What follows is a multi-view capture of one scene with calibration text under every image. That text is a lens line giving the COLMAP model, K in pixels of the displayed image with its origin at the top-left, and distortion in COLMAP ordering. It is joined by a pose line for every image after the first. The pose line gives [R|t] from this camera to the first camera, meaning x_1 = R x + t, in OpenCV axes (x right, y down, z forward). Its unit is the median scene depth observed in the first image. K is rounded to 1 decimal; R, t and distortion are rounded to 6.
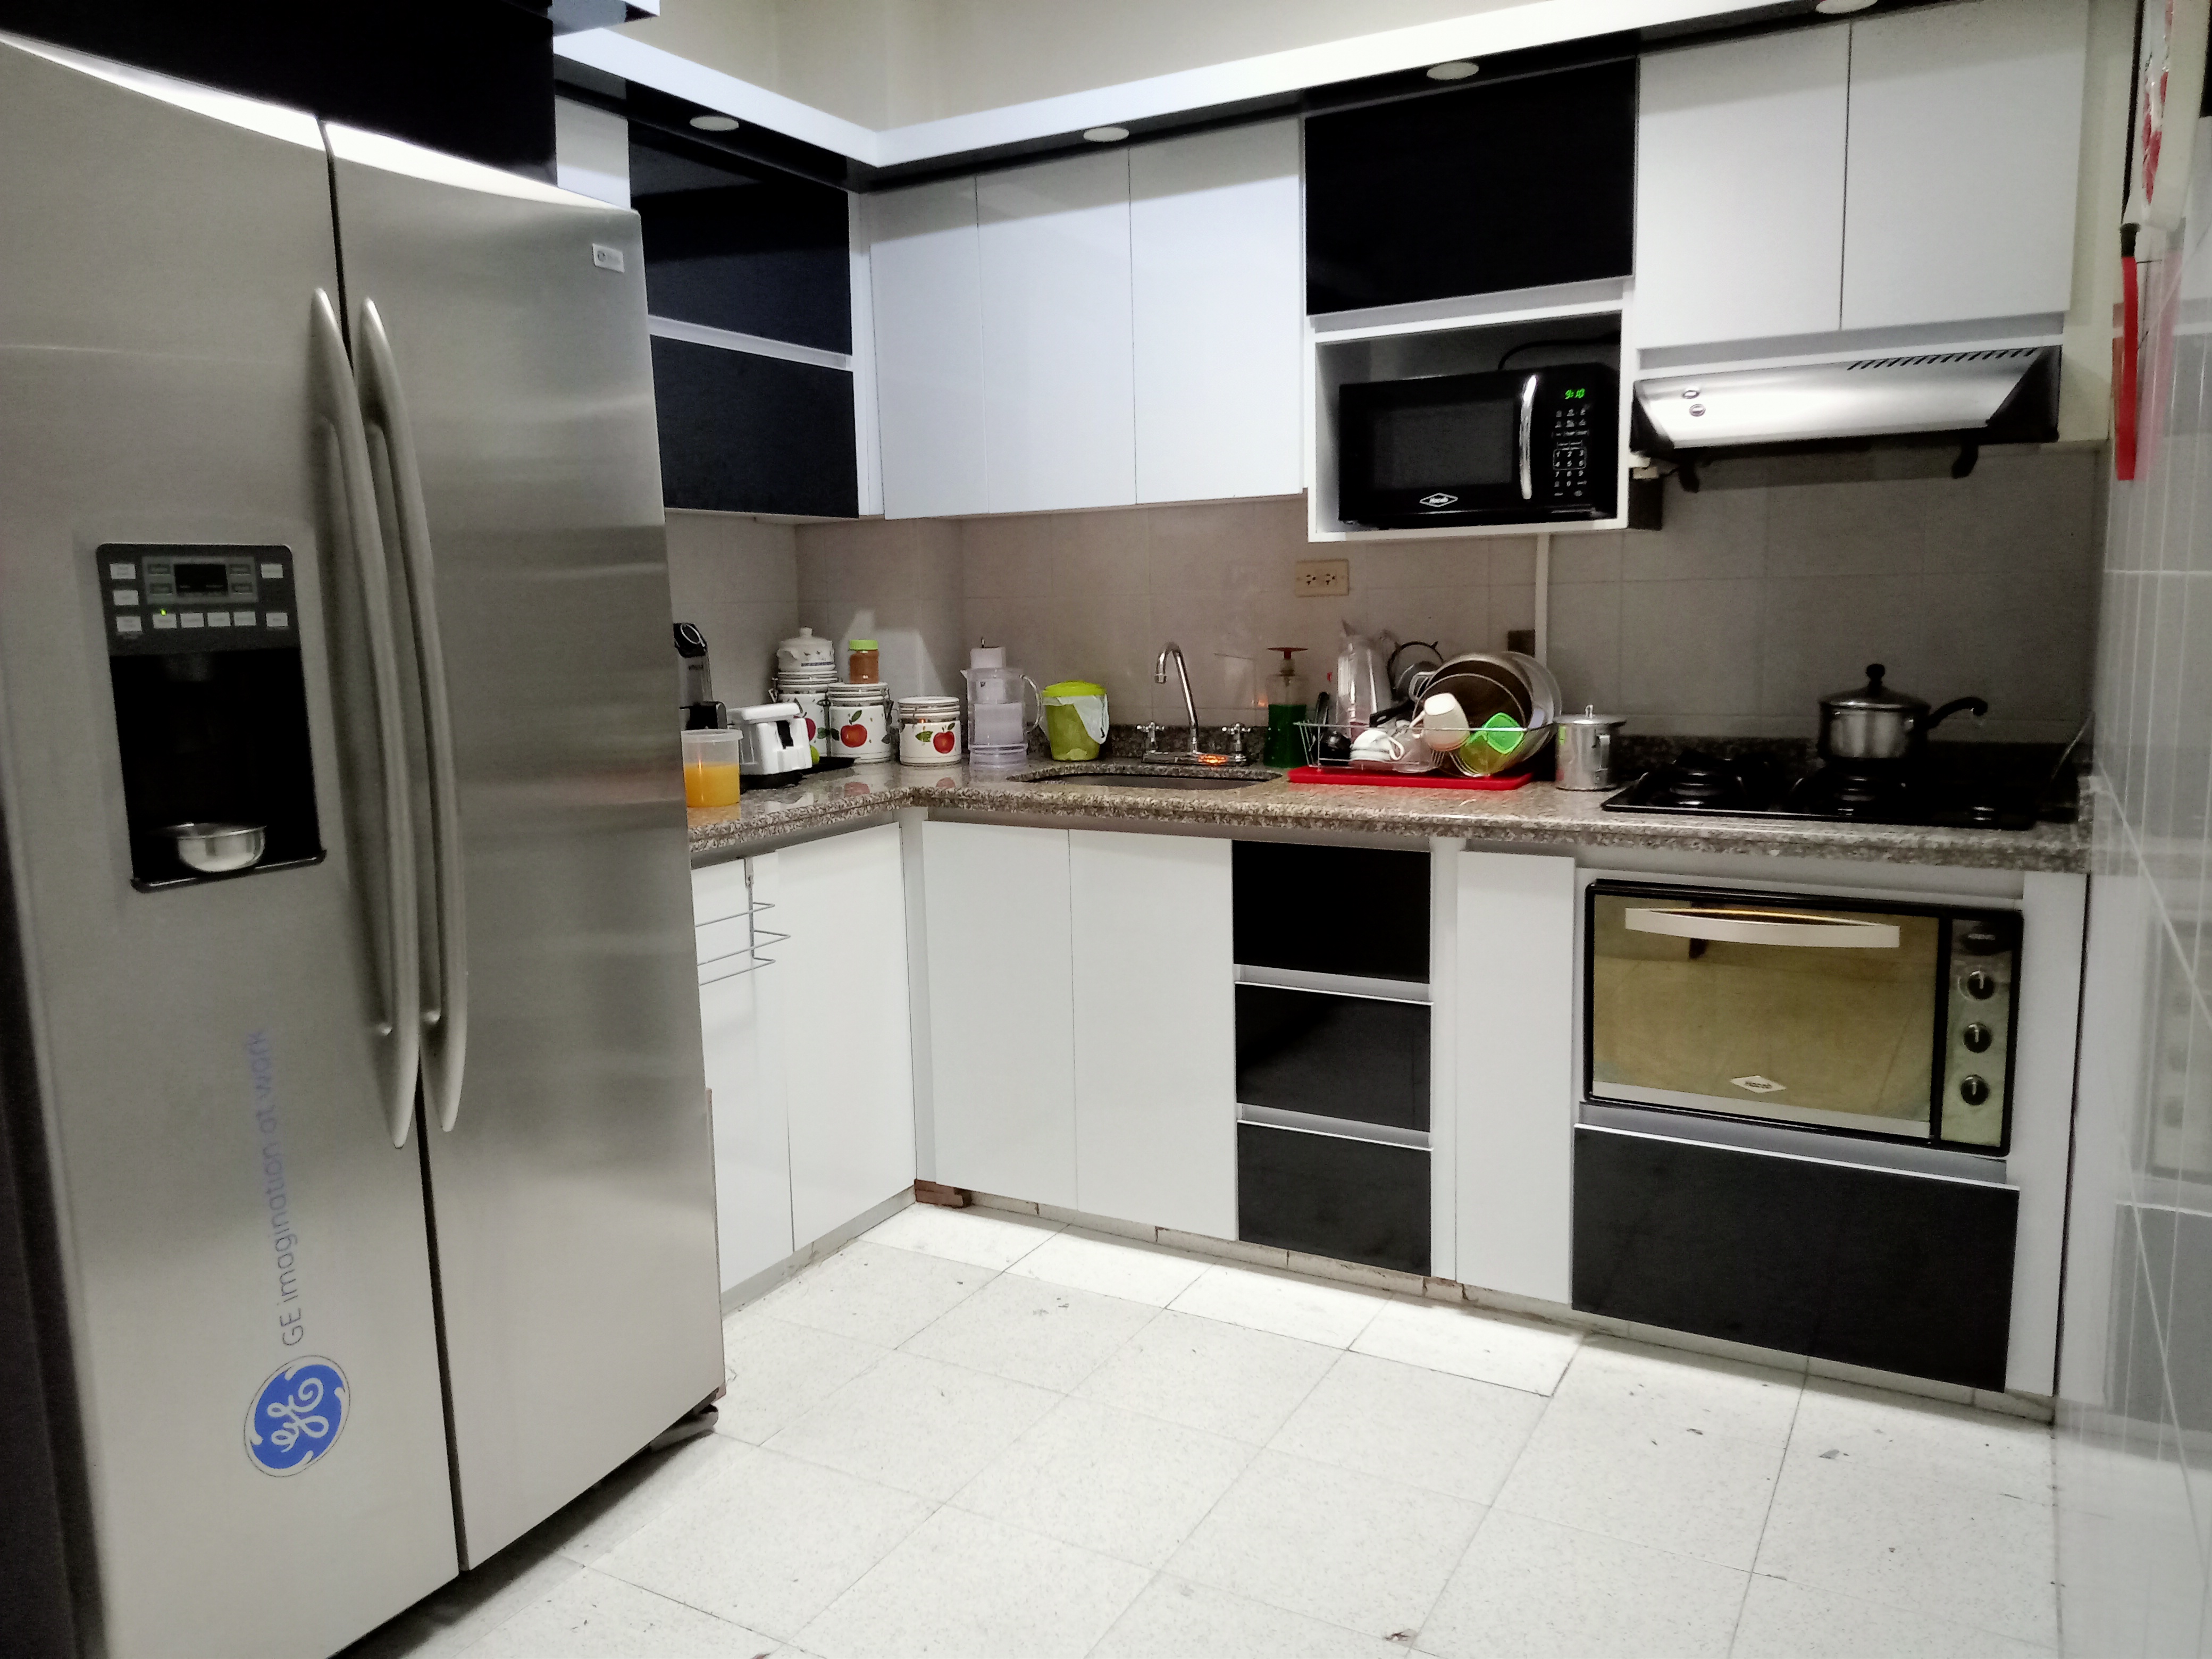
lens RADIAL K [[1599.8, 0, 1106.0], [0, 1599.8, 829.5], [0, 0, 1]] dist [0.002774, 0.000371]
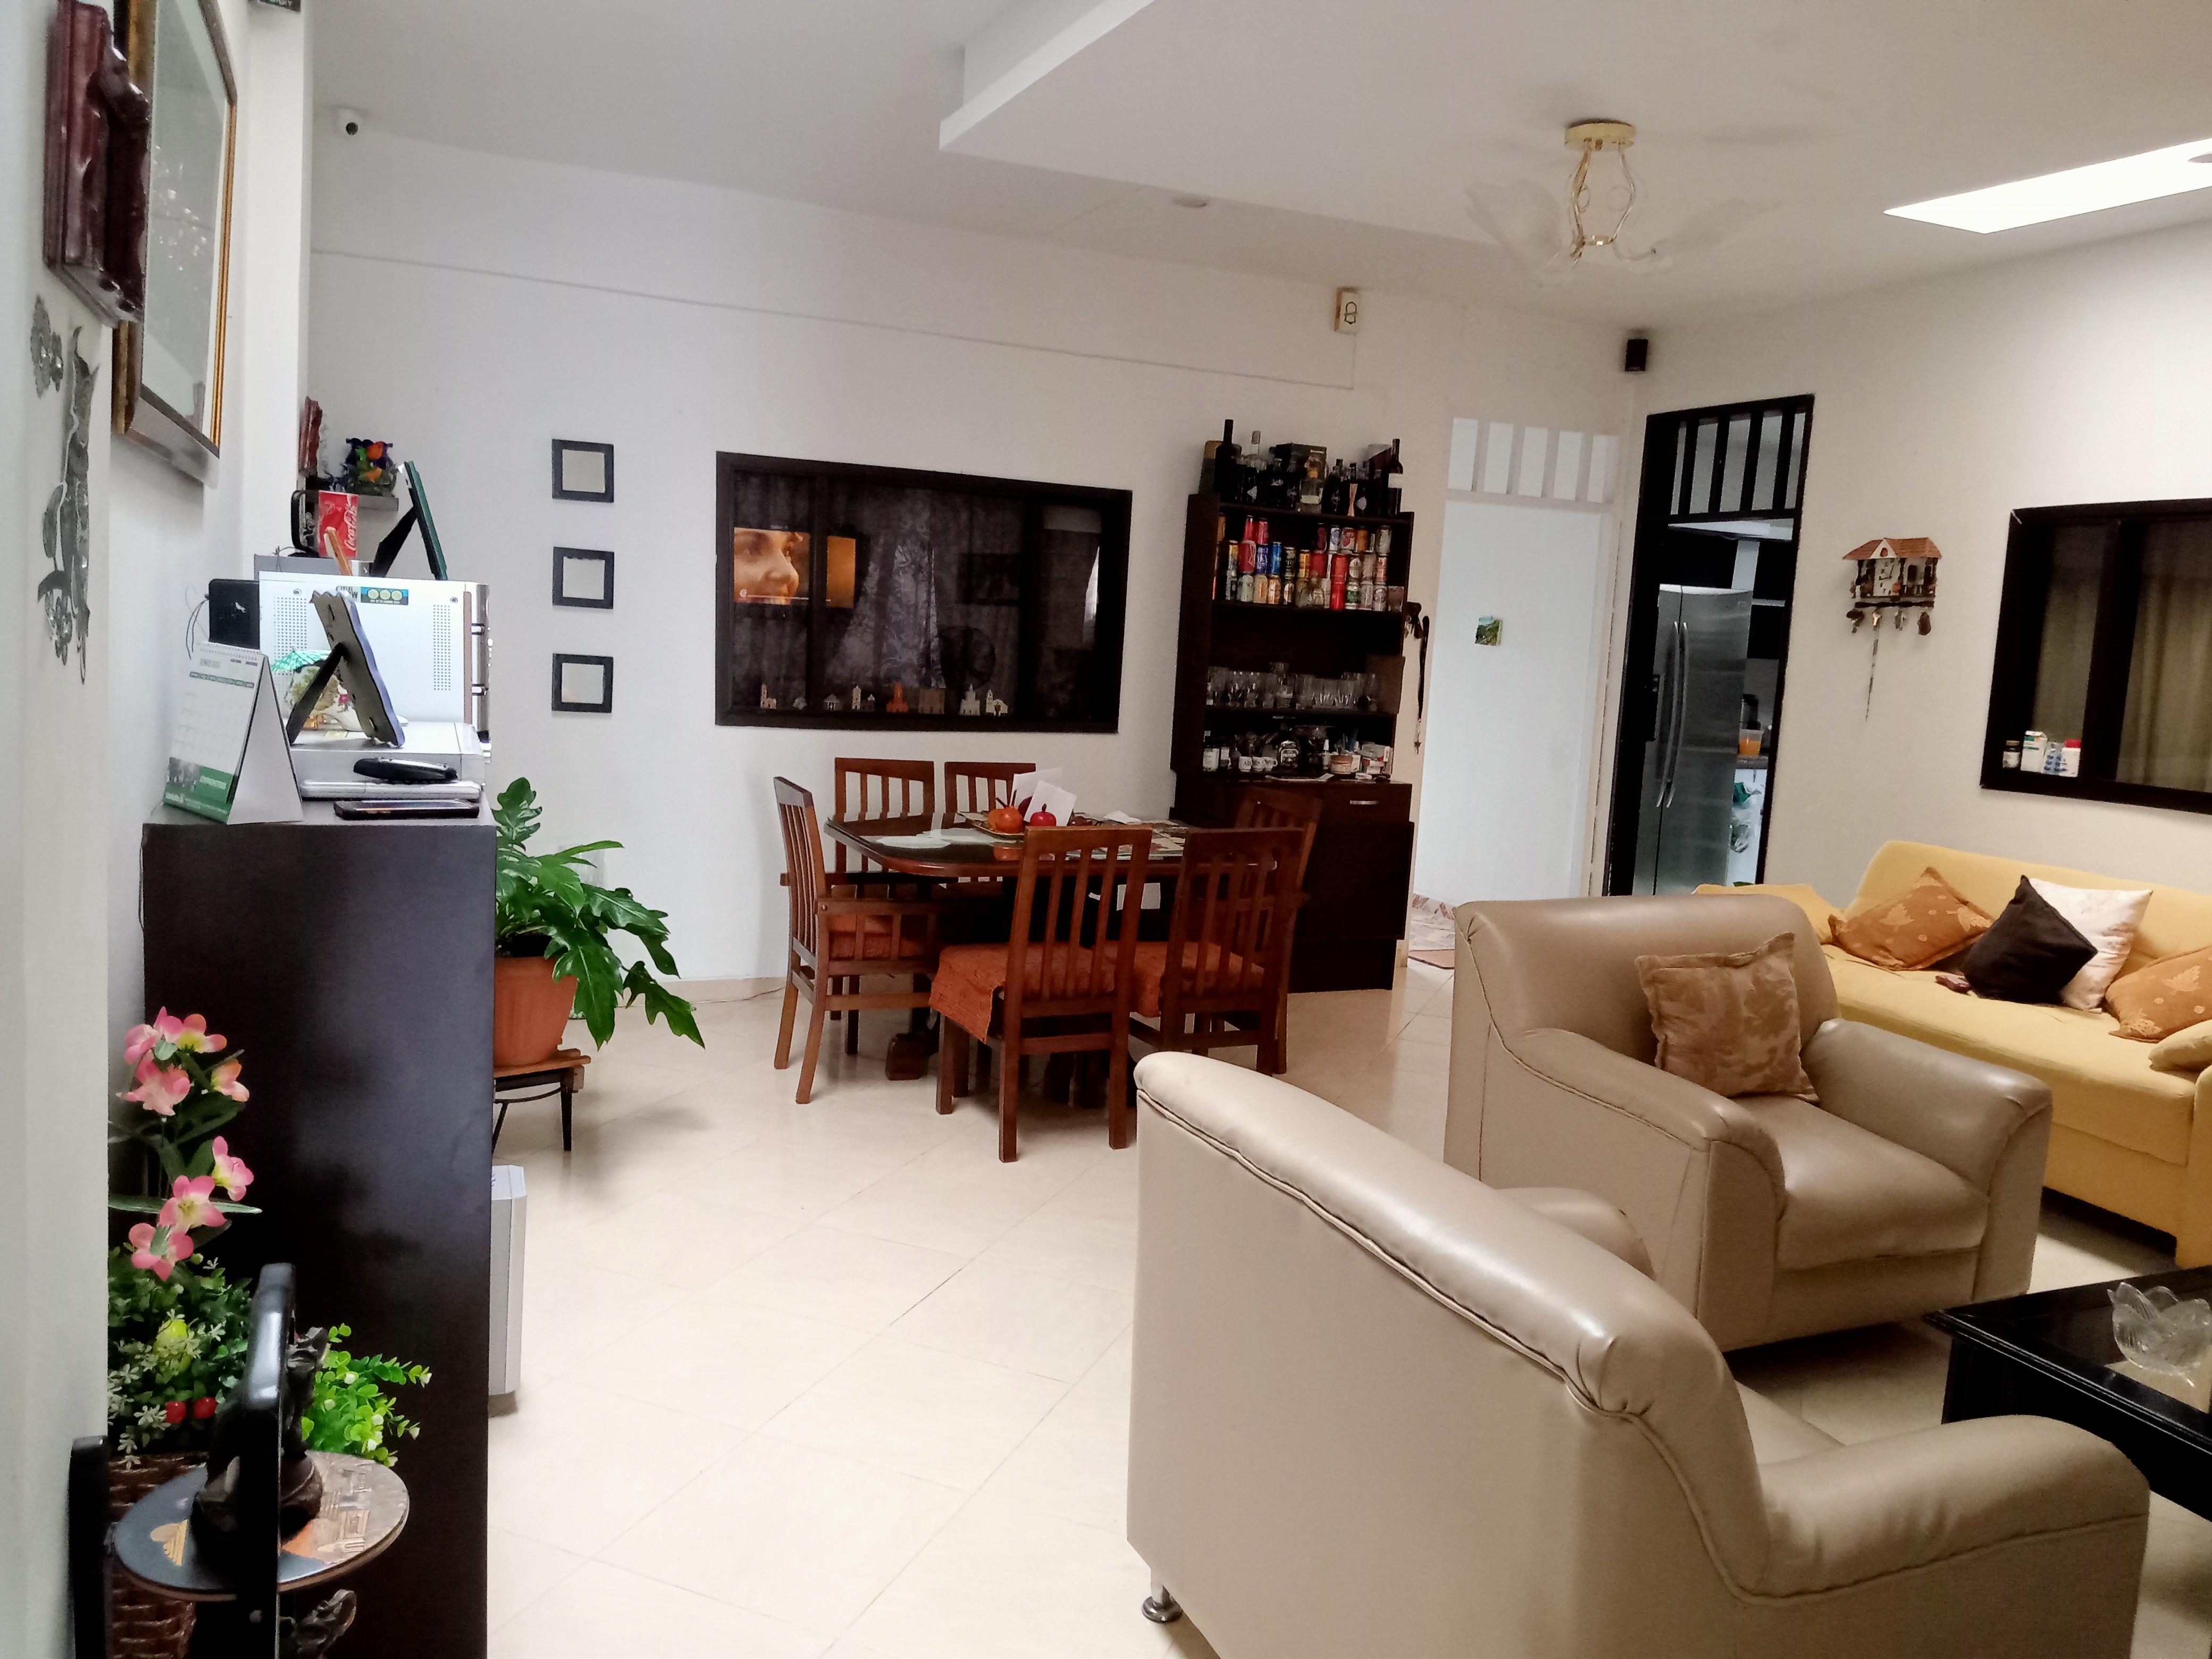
lens RADIAL K [[1753.0, 0, 1106.0], [0, 1753.0, 829.5], [0, 0, 1]] dist [-0.001868, -0.000459]
pose [[0.794530, 0.143654, -0.589988, 0.820081], [-0.160701, 0.986715, 0.023837, 0.261162], [0.585574, 0.075873, 0.807060, -2.563184]]
